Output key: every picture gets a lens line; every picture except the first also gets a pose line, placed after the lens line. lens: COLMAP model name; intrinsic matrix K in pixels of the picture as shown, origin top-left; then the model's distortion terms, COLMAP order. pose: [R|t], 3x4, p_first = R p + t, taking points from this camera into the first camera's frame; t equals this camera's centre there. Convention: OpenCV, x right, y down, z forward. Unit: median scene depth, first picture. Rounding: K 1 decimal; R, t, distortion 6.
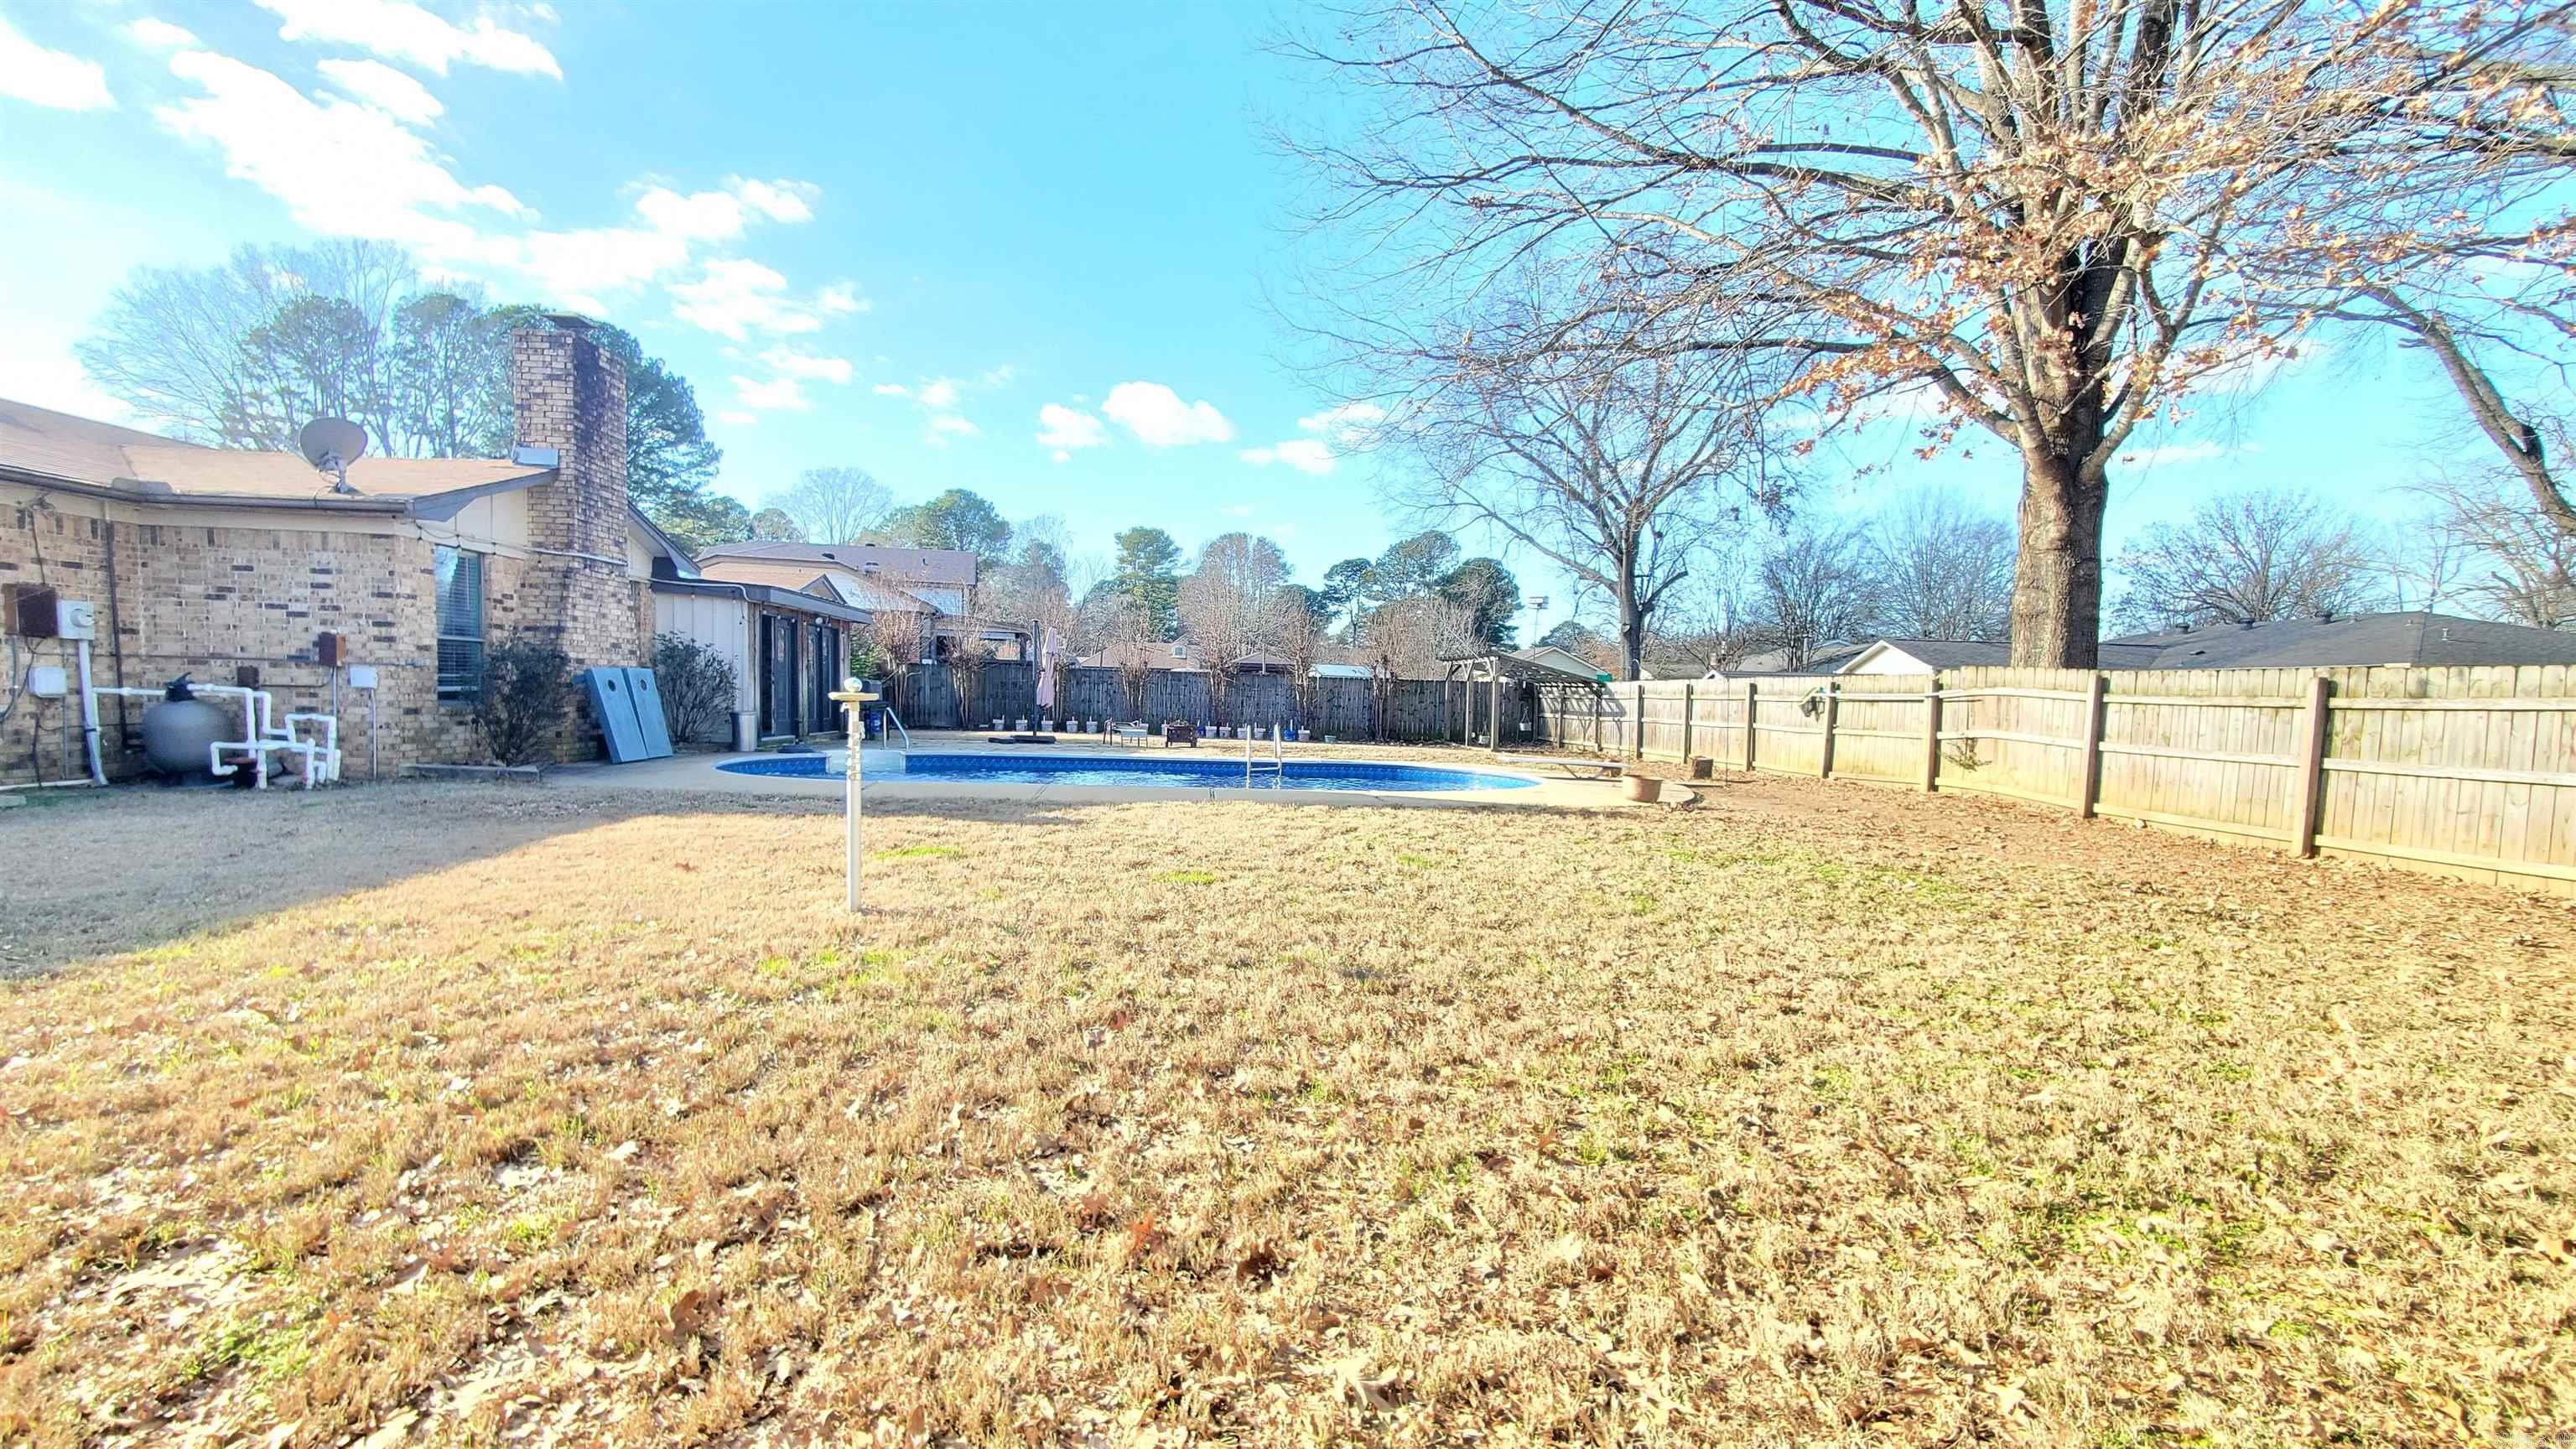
lens RADIAL K [[1026.8, 0, 1267.0], [0, 1026.8, 760.1], [0, 0, 1]] dist [0.001611, -0.003961]
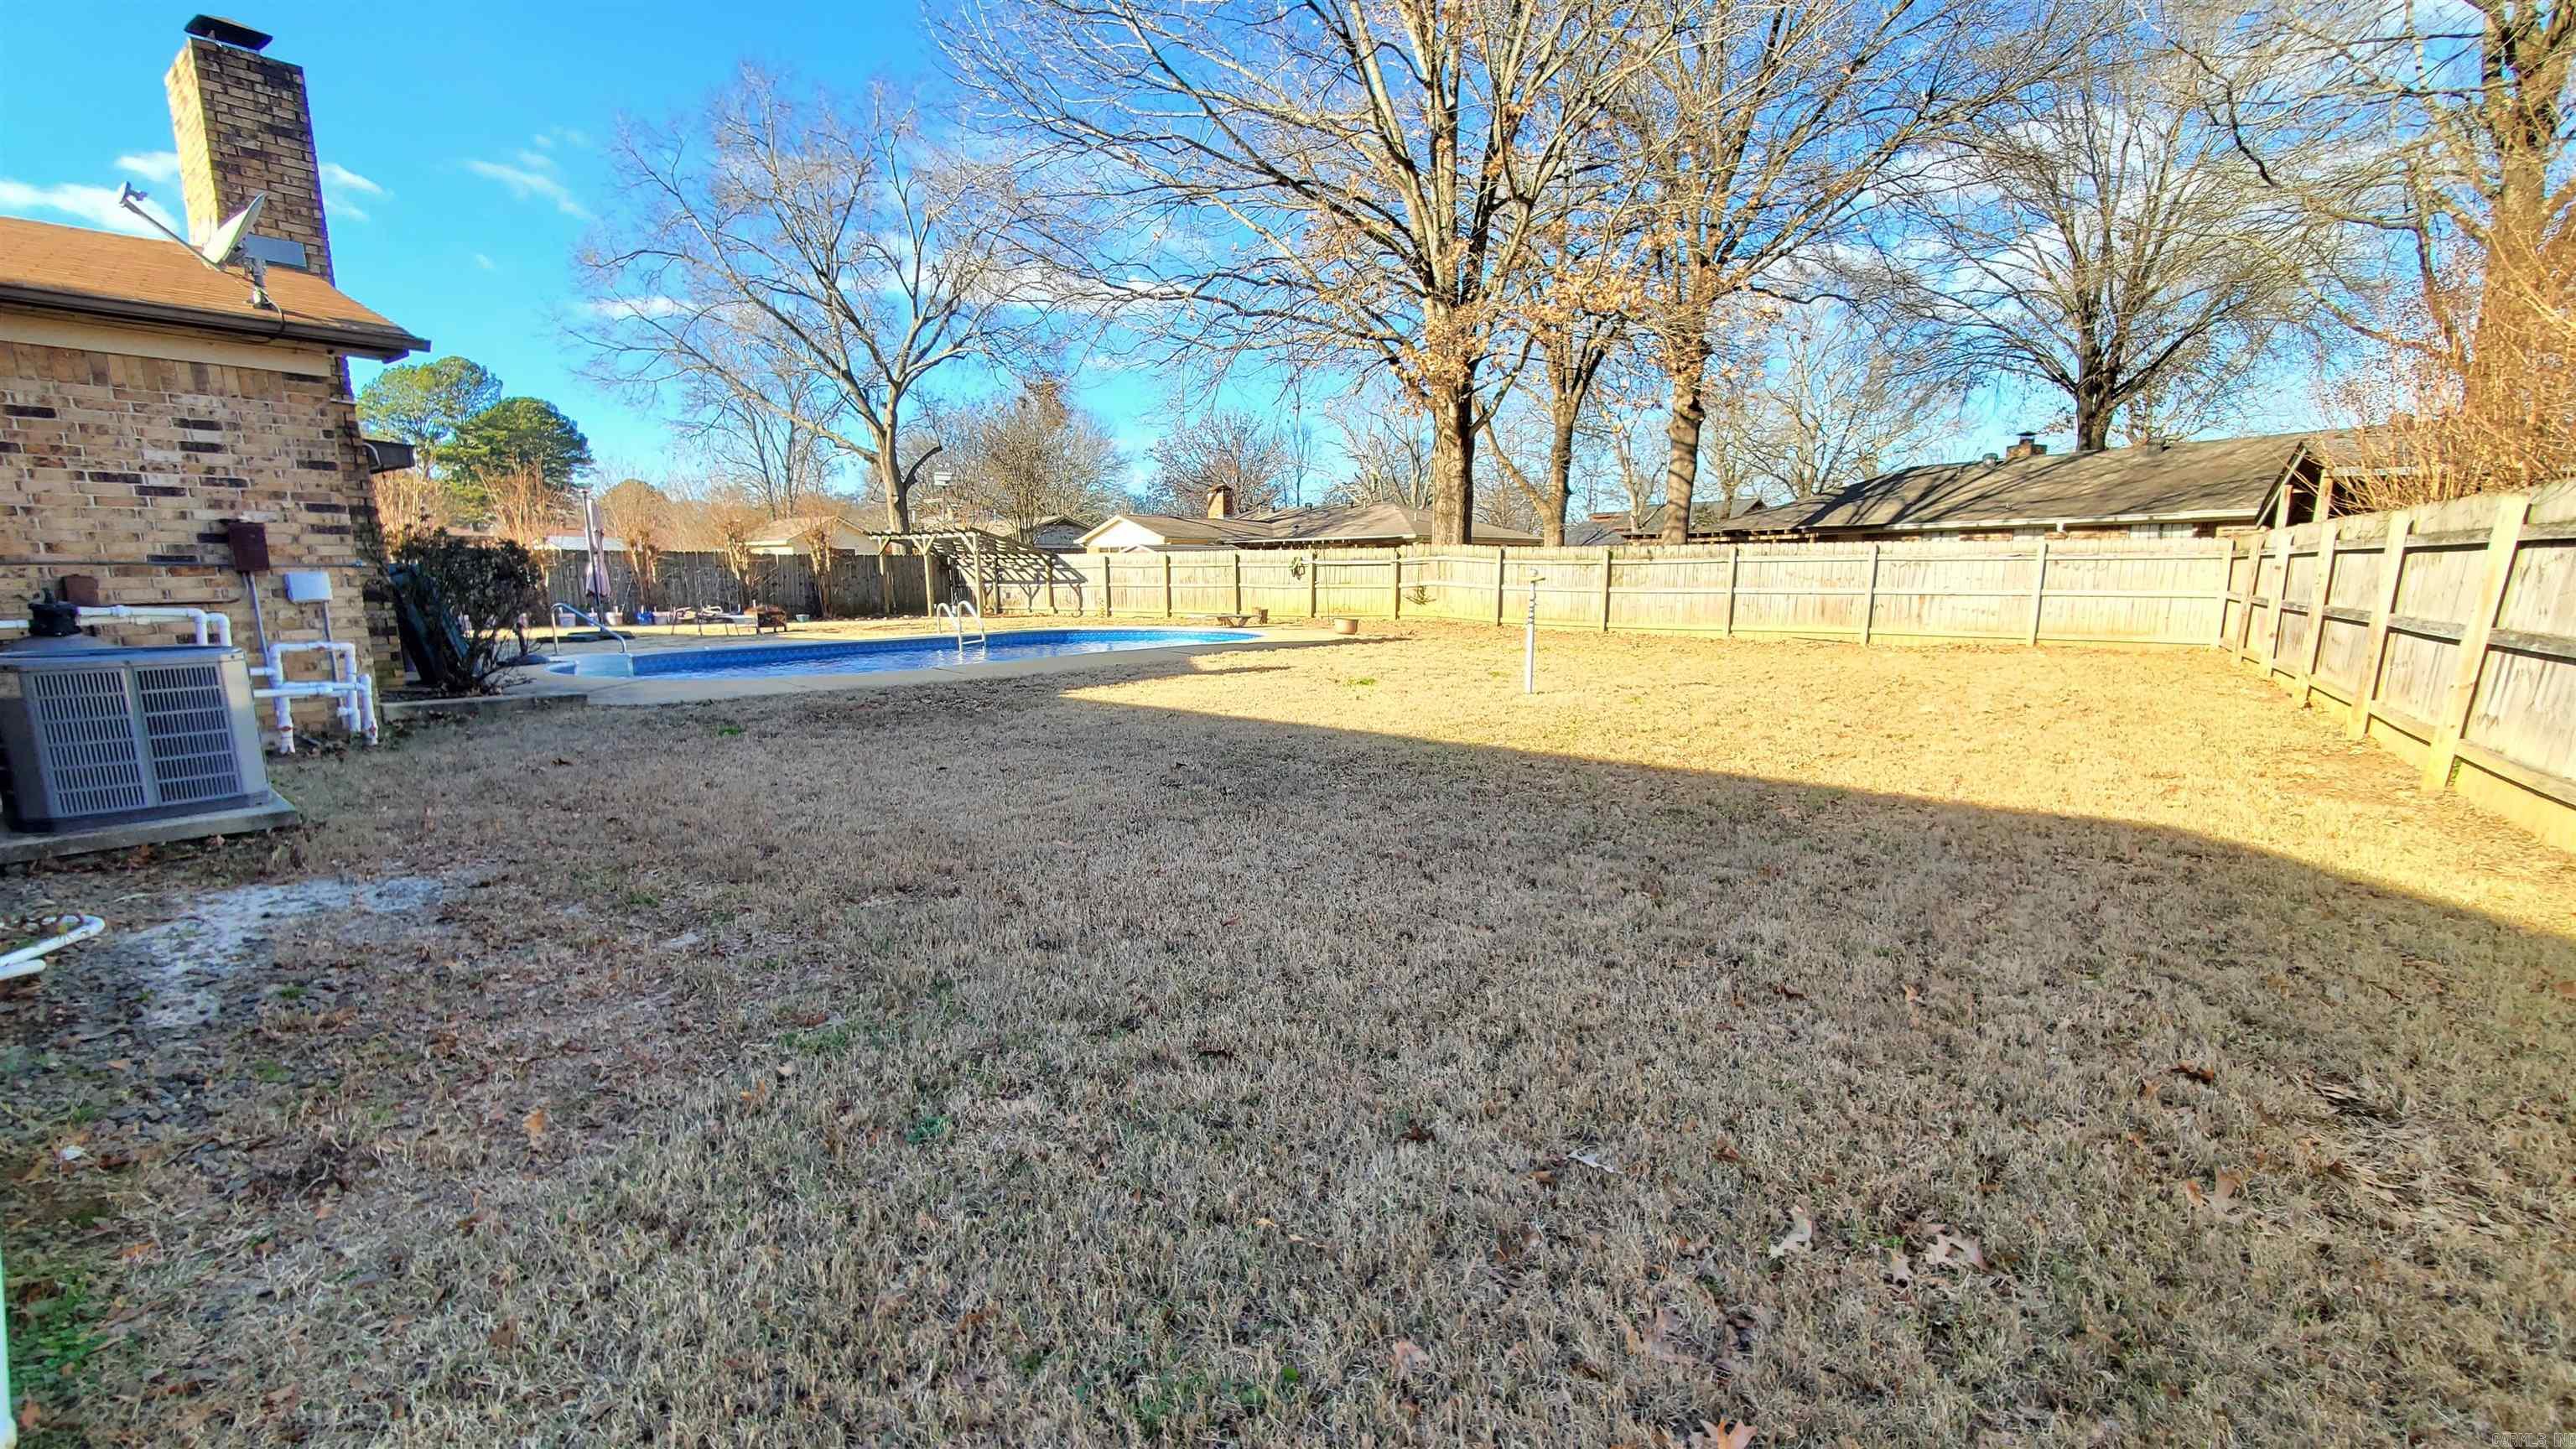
lens RADIAL K [[1026.8, 0, 1267.0], [0, 1026.8, 760.1], [0, 0, 1]] dist [0.001611, -0.003961]
pose [[0.662919, -0.163158, 0.730696, -0.975245], [0.068268, 0.985073, 0.158022, -0.029470], [-0.745572, -0.054872, 0.664162, 0.045413]]
